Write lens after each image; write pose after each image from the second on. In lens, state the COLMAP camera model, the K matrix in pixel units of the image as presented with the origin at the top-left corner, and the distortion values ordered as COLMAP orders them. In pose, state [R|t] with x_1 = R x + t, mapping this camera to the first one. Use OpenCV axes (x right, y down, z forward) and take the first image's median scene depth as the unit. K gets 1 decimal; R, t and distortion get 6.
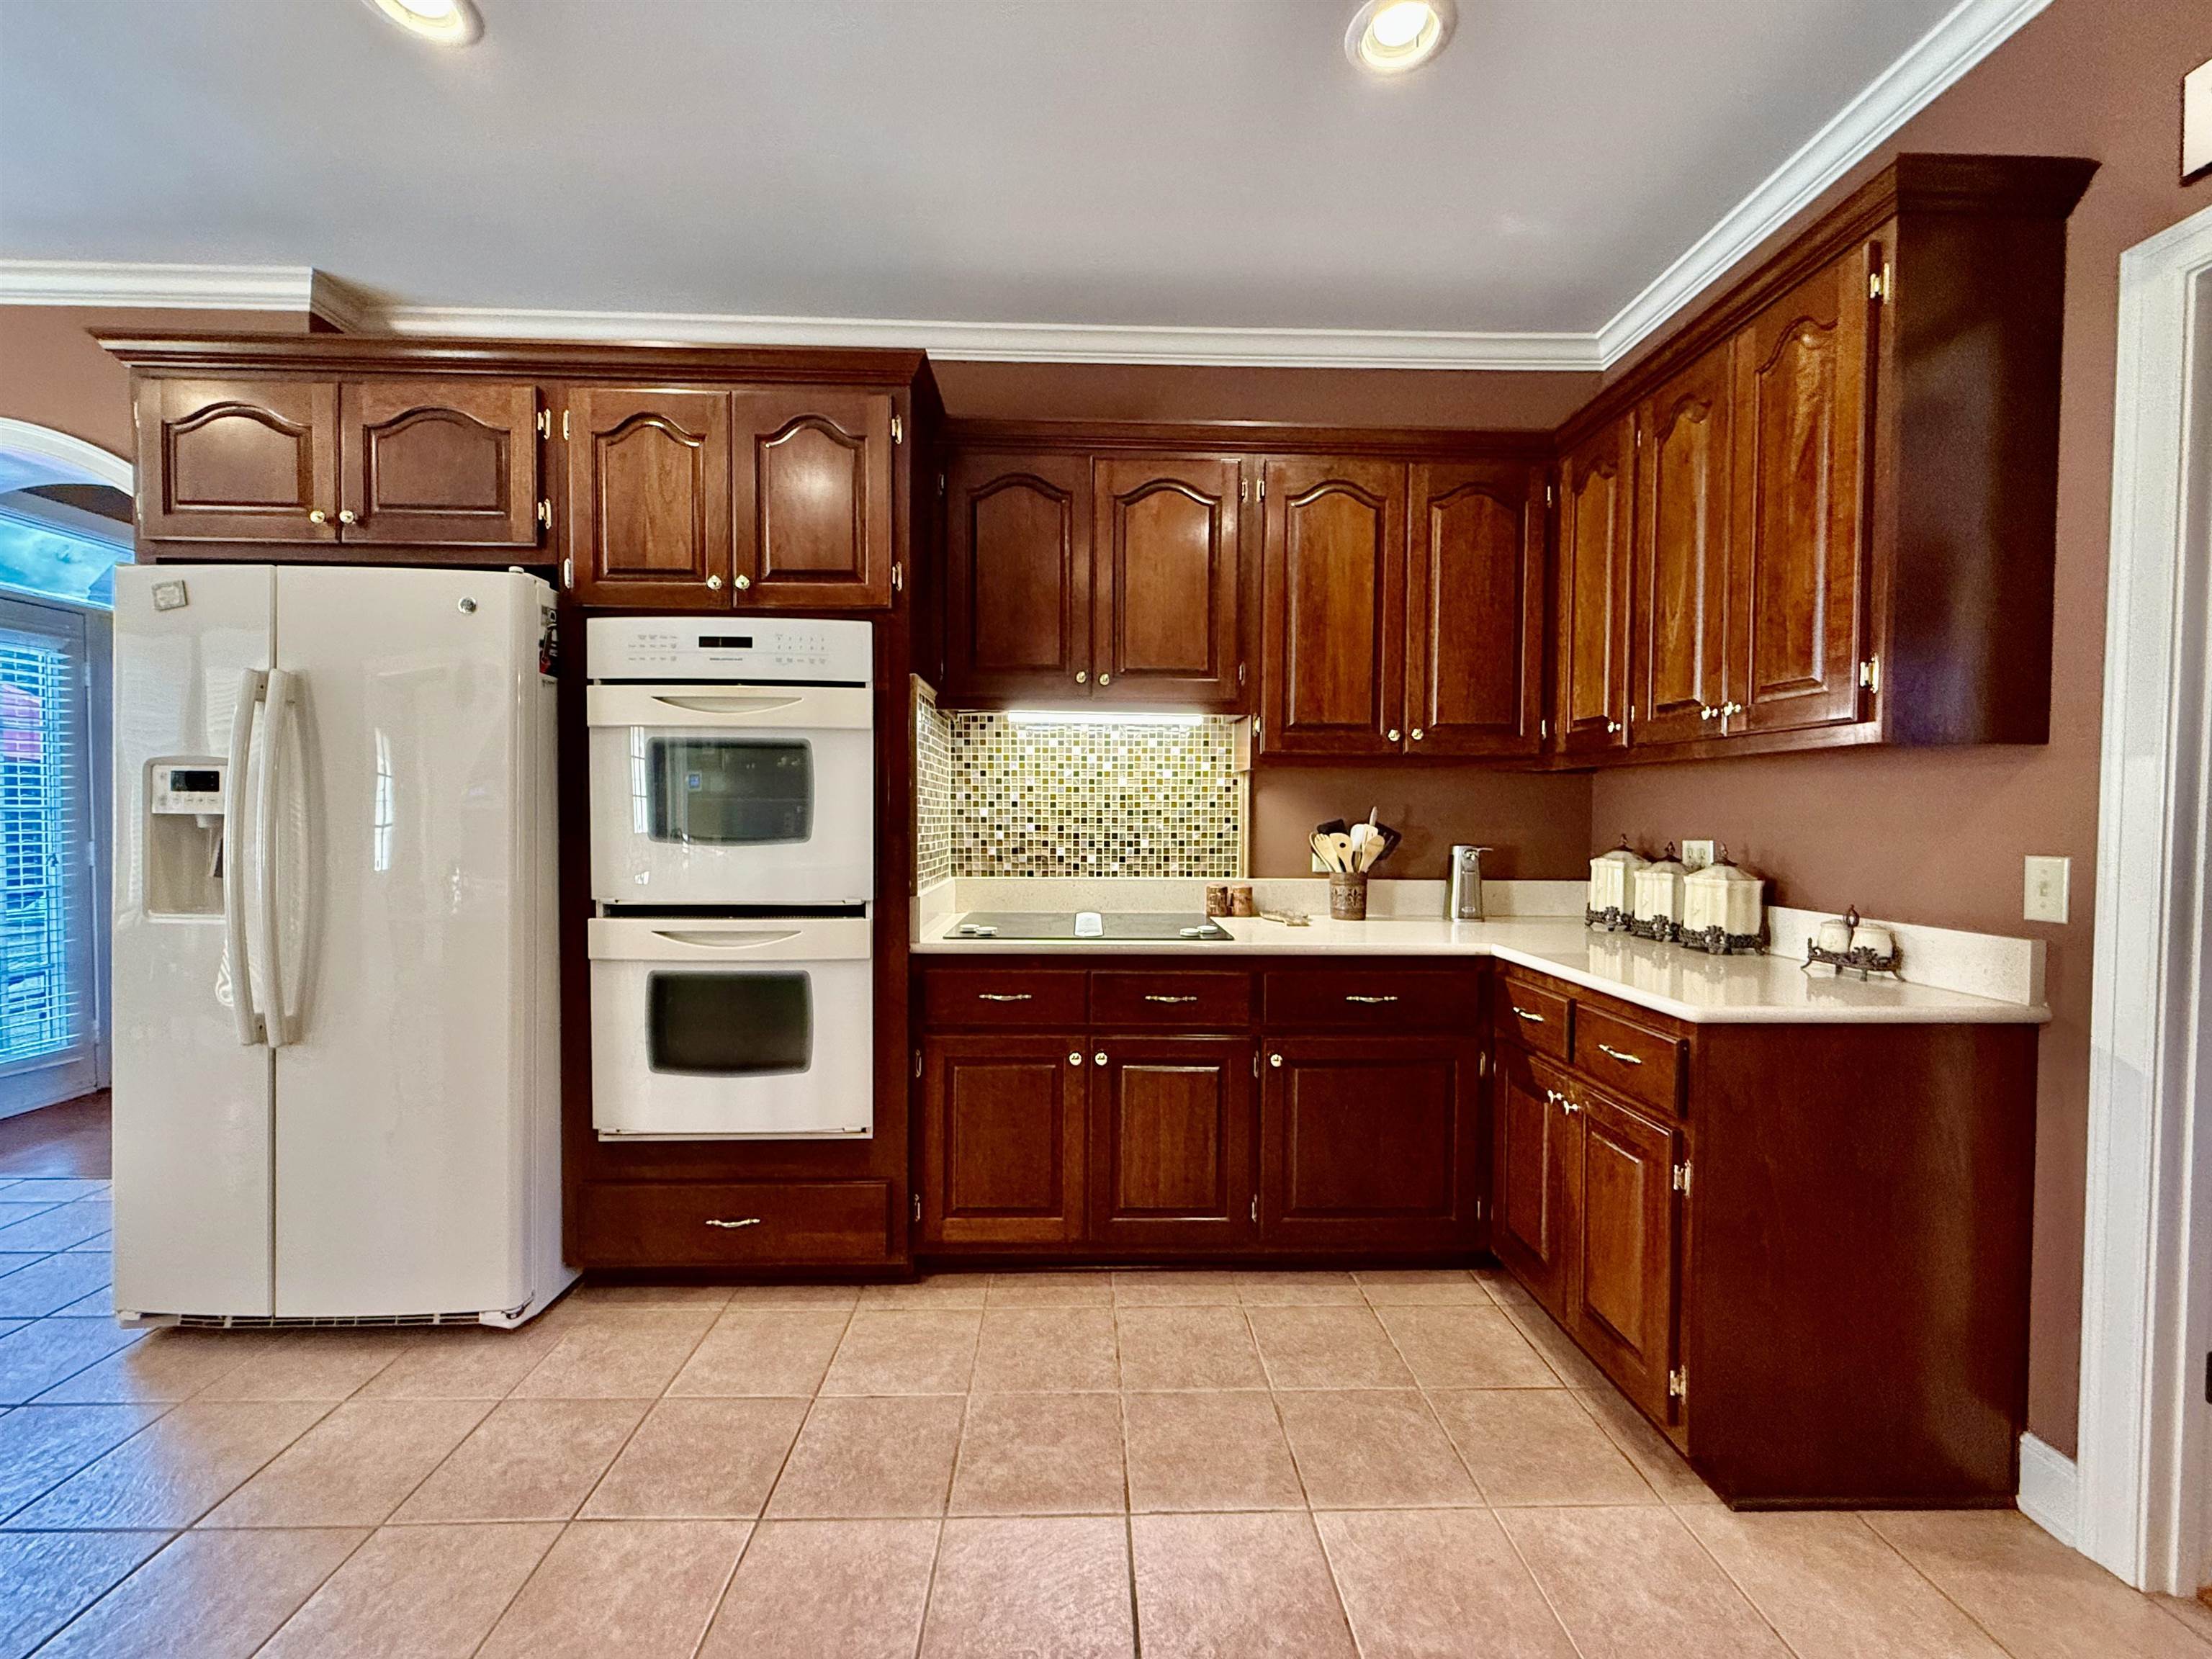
lens RADIAL K [[880.2, 0, 1104.7], [0, 880.2, 833.6], [0, 0, 1]] dist [0.000566, 0.000017]
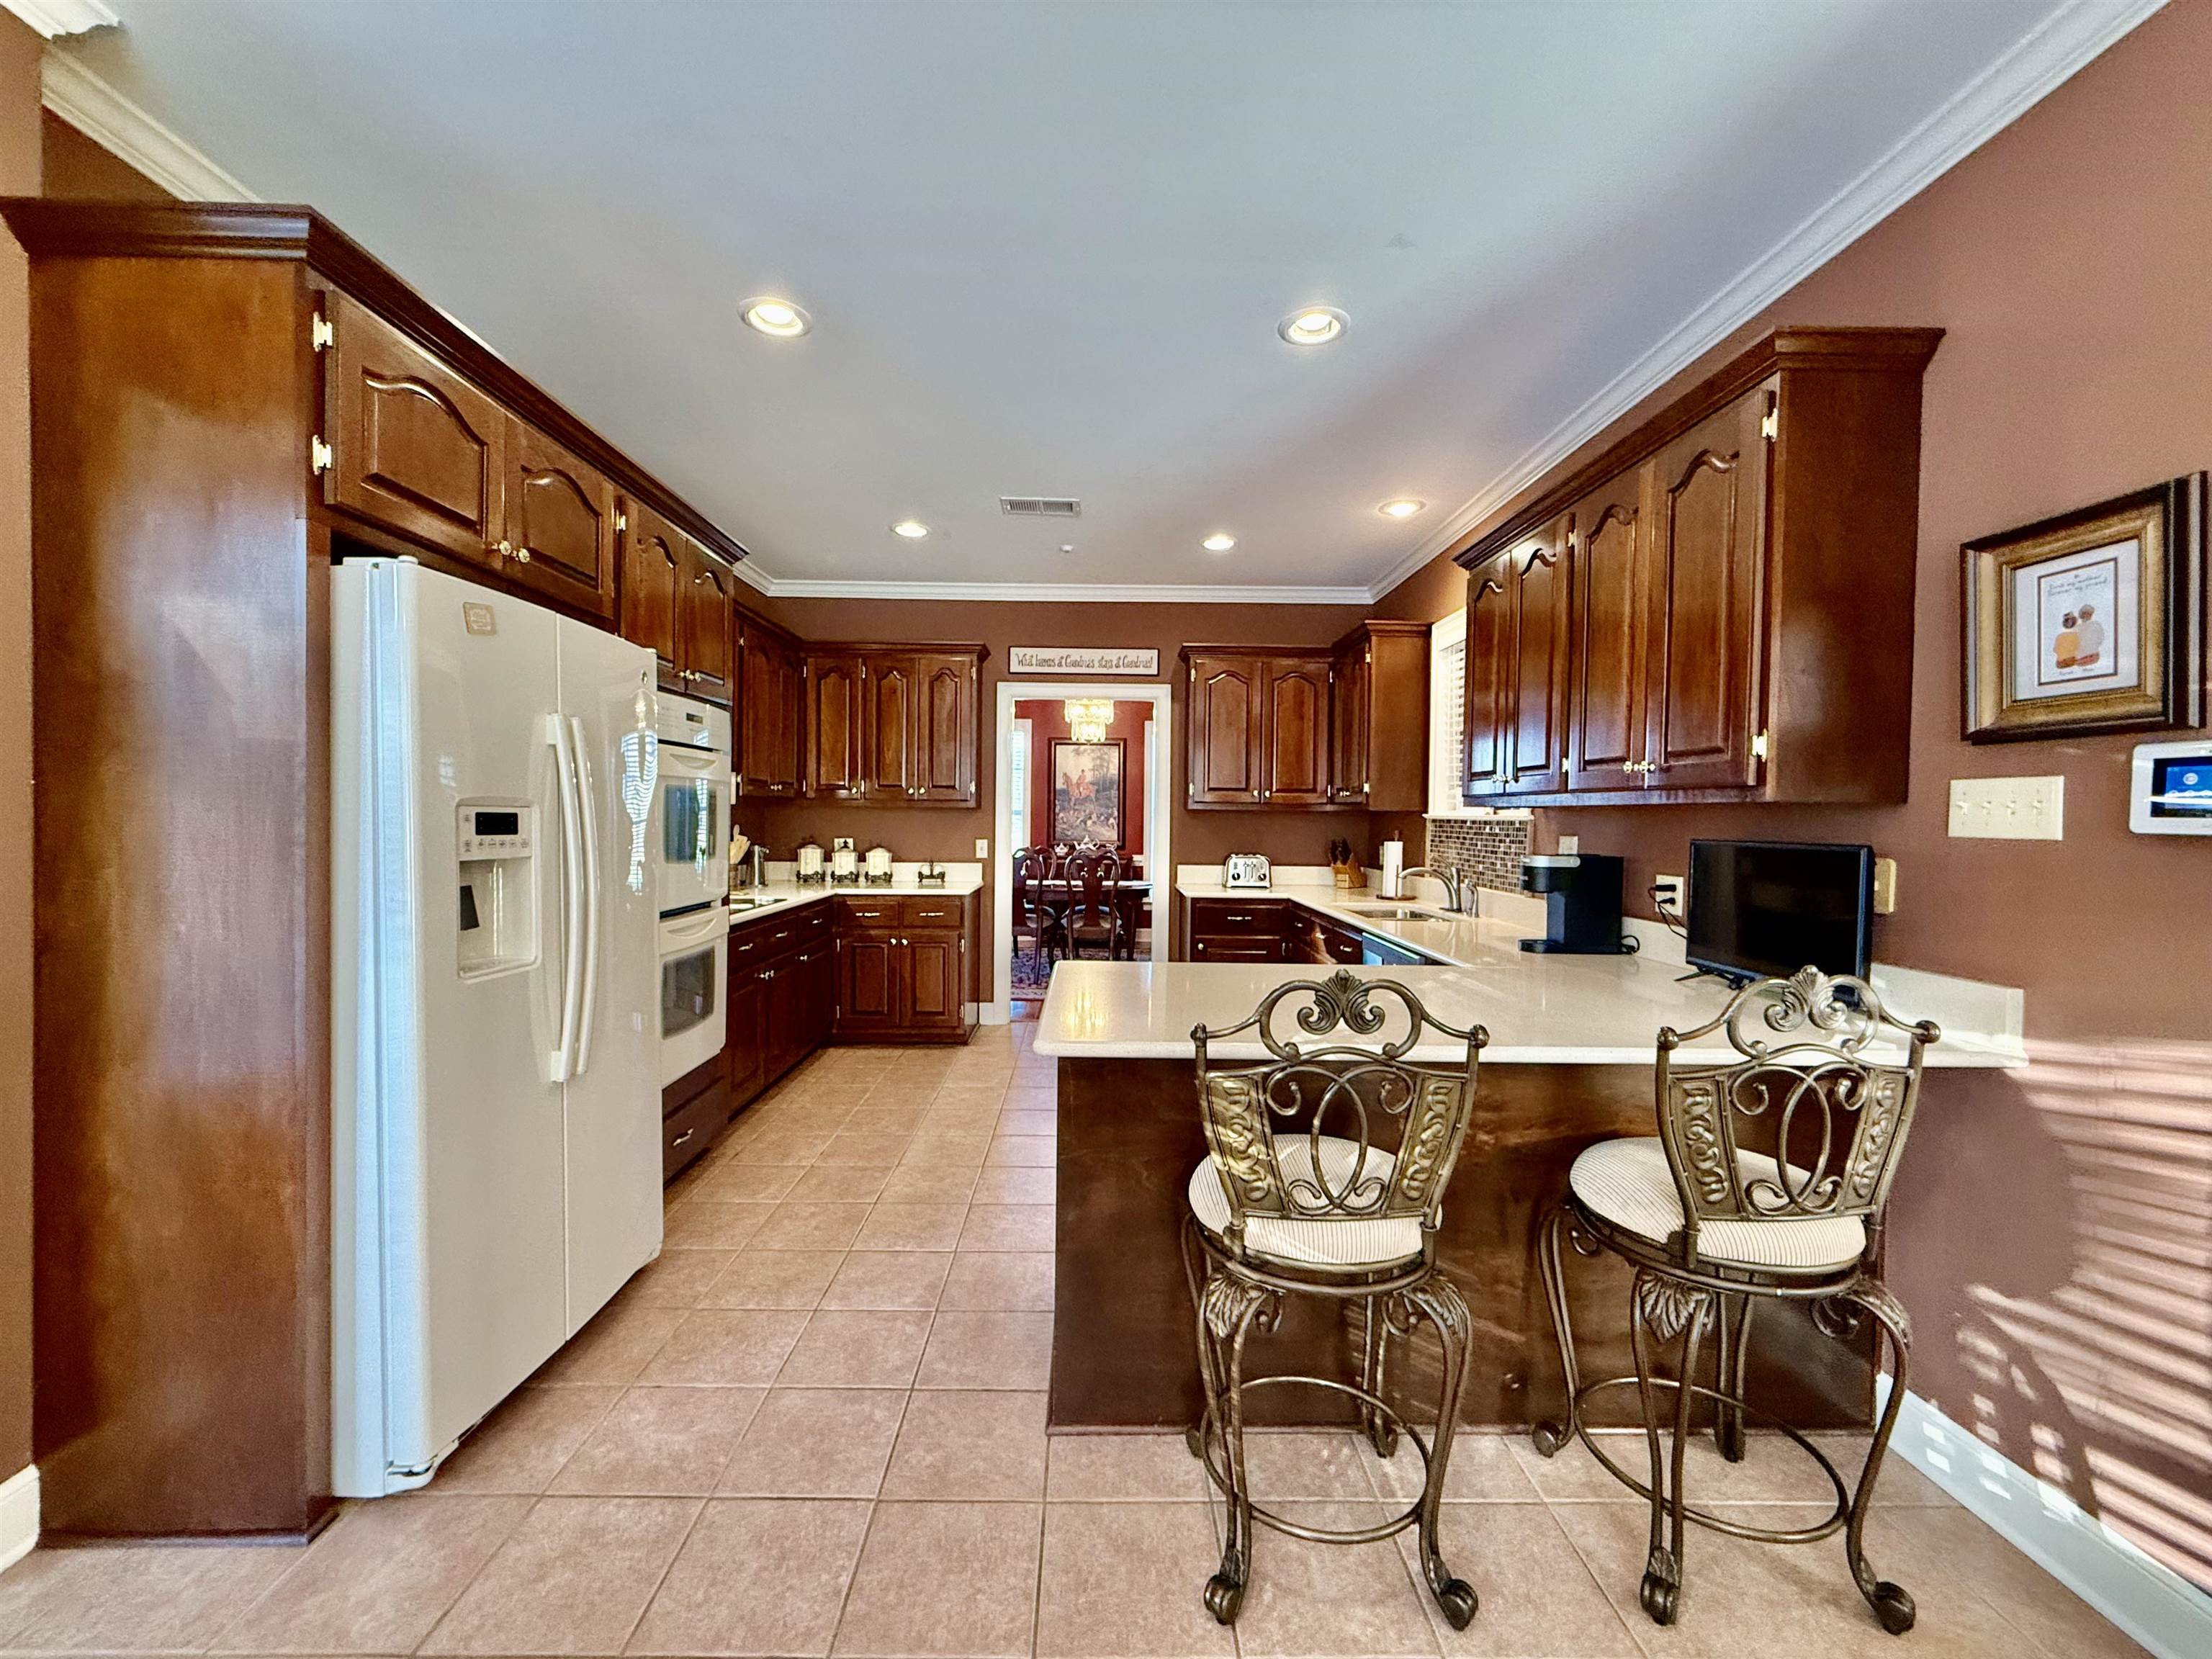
lens RADIAL K [[880.2, 0, 1104.7], [0, 880.2, 833.6], [0, 0, 1]] dist [0.000566, 0.000017]
pose [[0.009089, -0.023578, 0.999681, -1.955460], [0.018860, 0.999548, 0.023403, -0.058950], [-0.999781, 0.018641, 0.009530, 0.350718]]
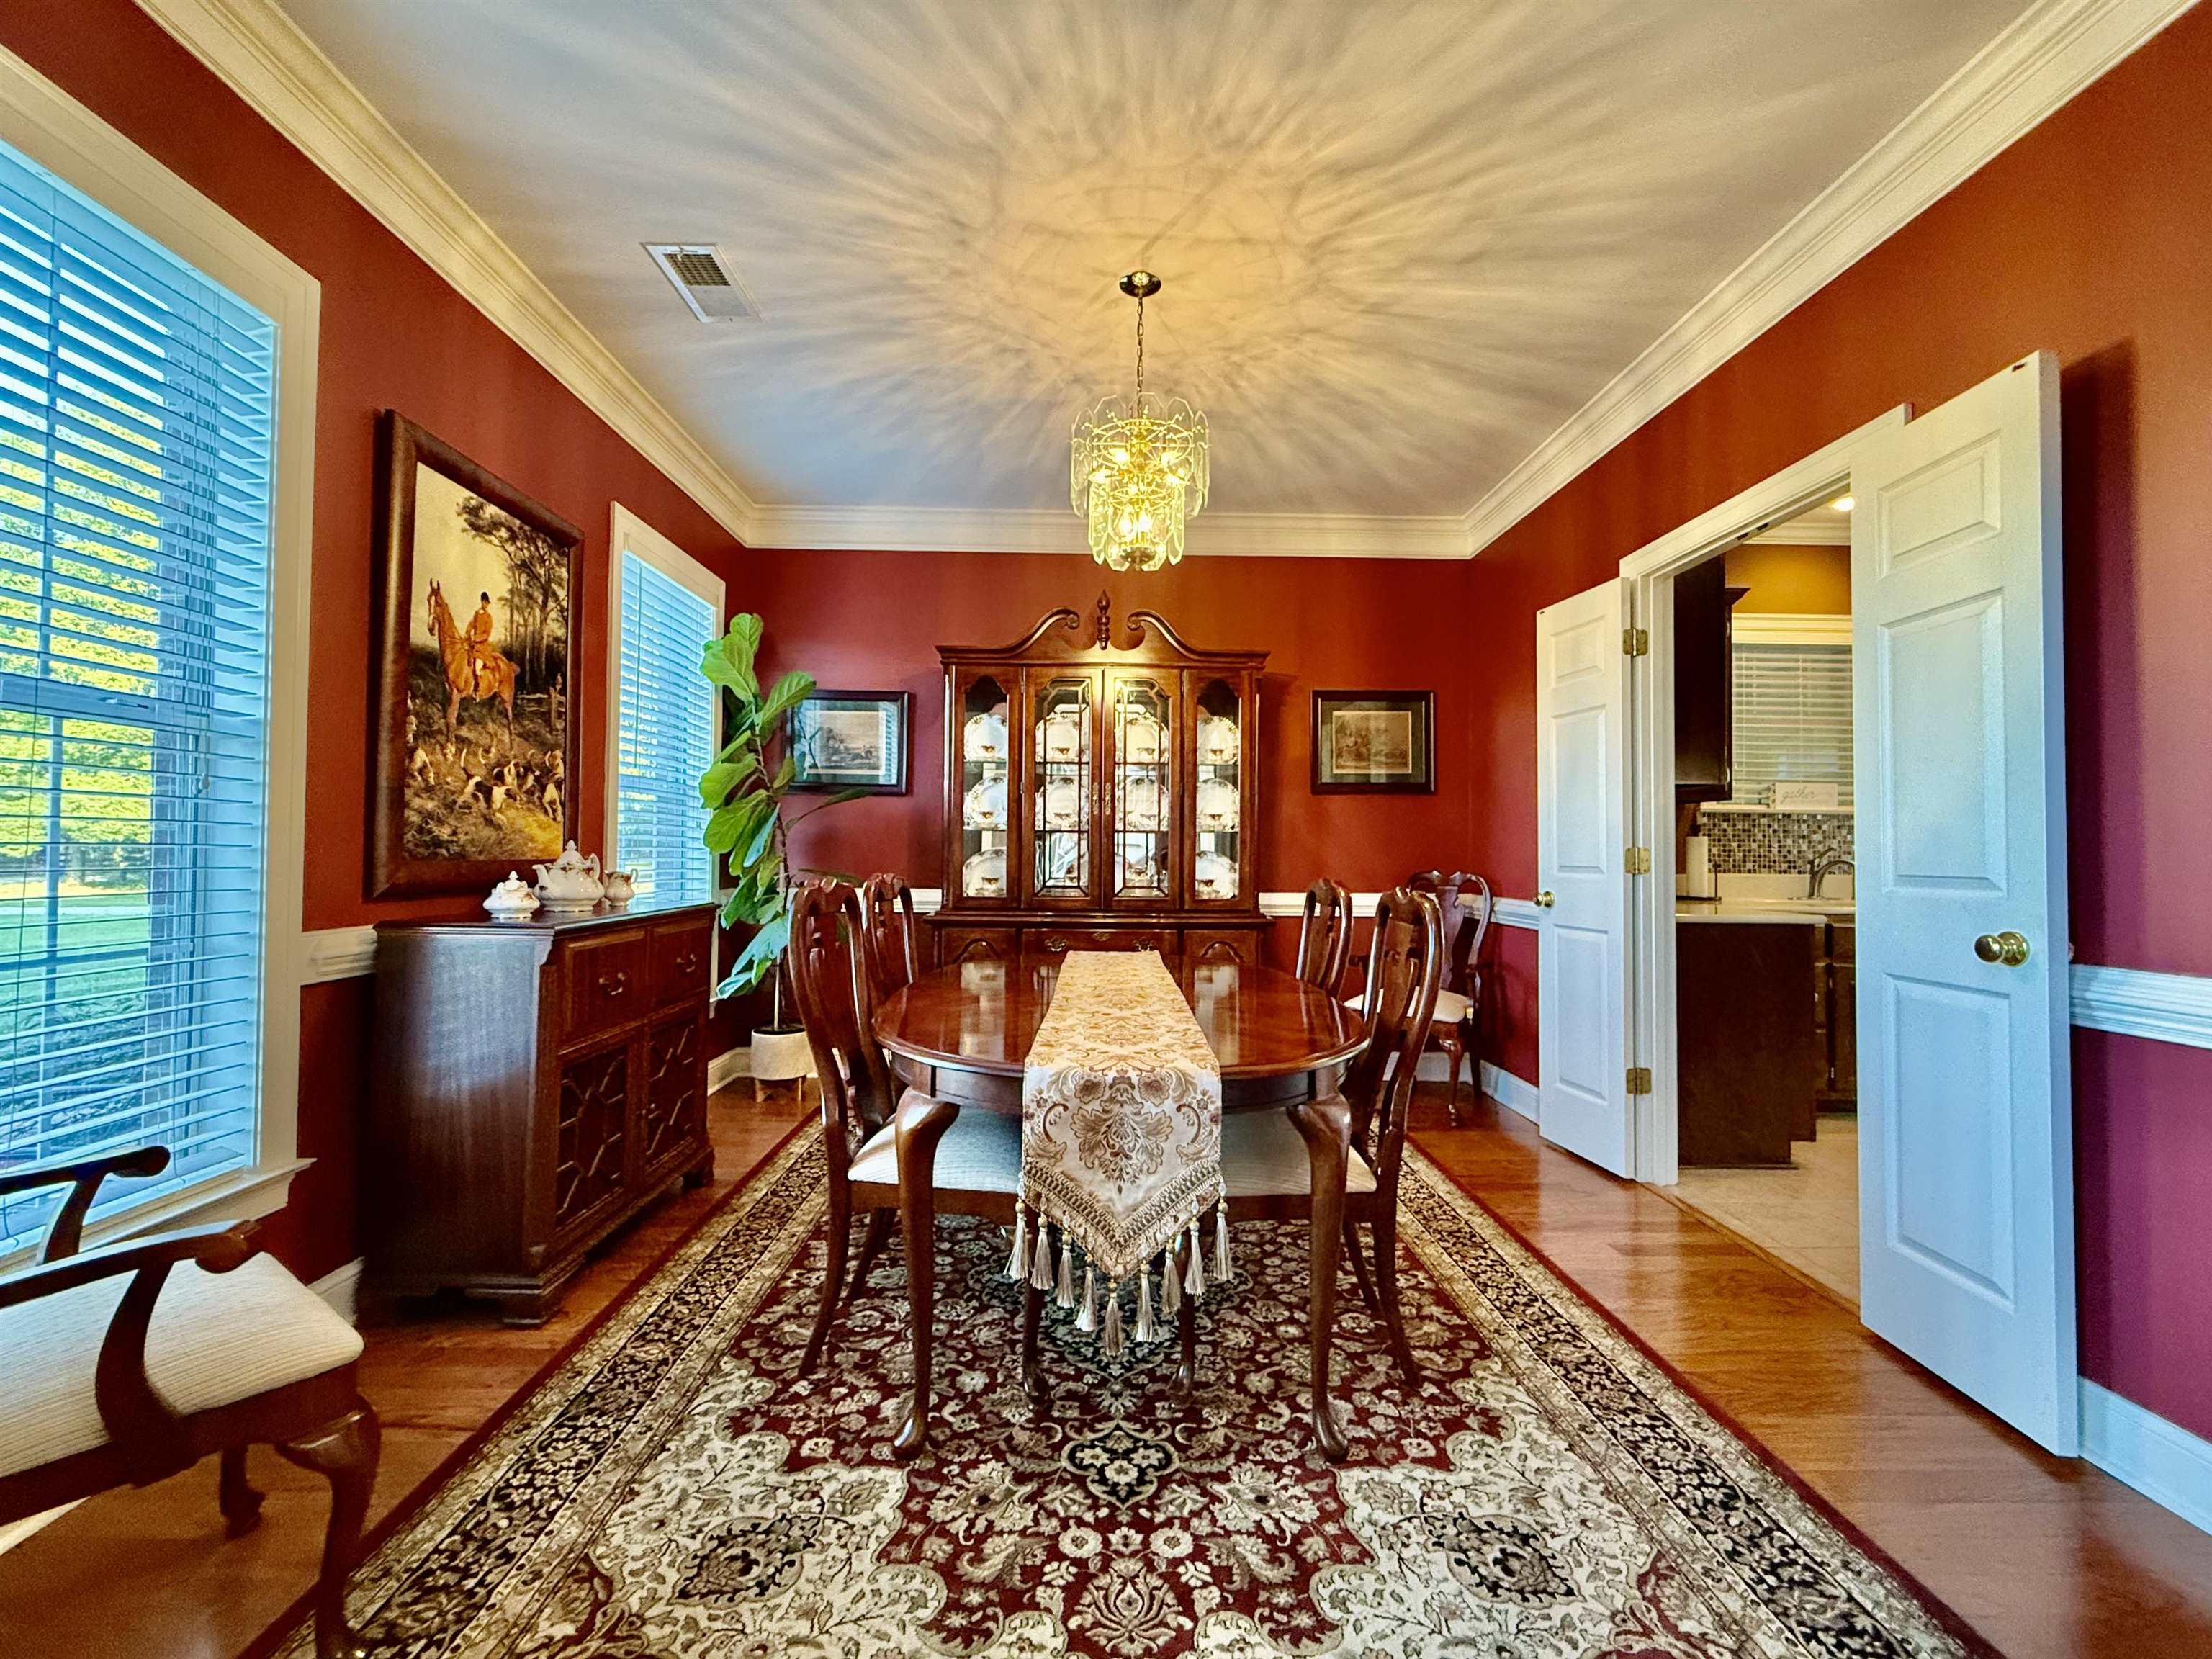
lens RADIAL K [[880.2, 0, 1104.7], [0, 880.2, 833.6], [0, 0, 1]] dist [0.000566, 0.000017]
pose [[-0.999884, -0.014822, 0.003595, 1.880867], [-0.014774, 0.999803, 0.013288, 0.018927], [-0.003791, 0.013233, -0.999905, 1.763465]]
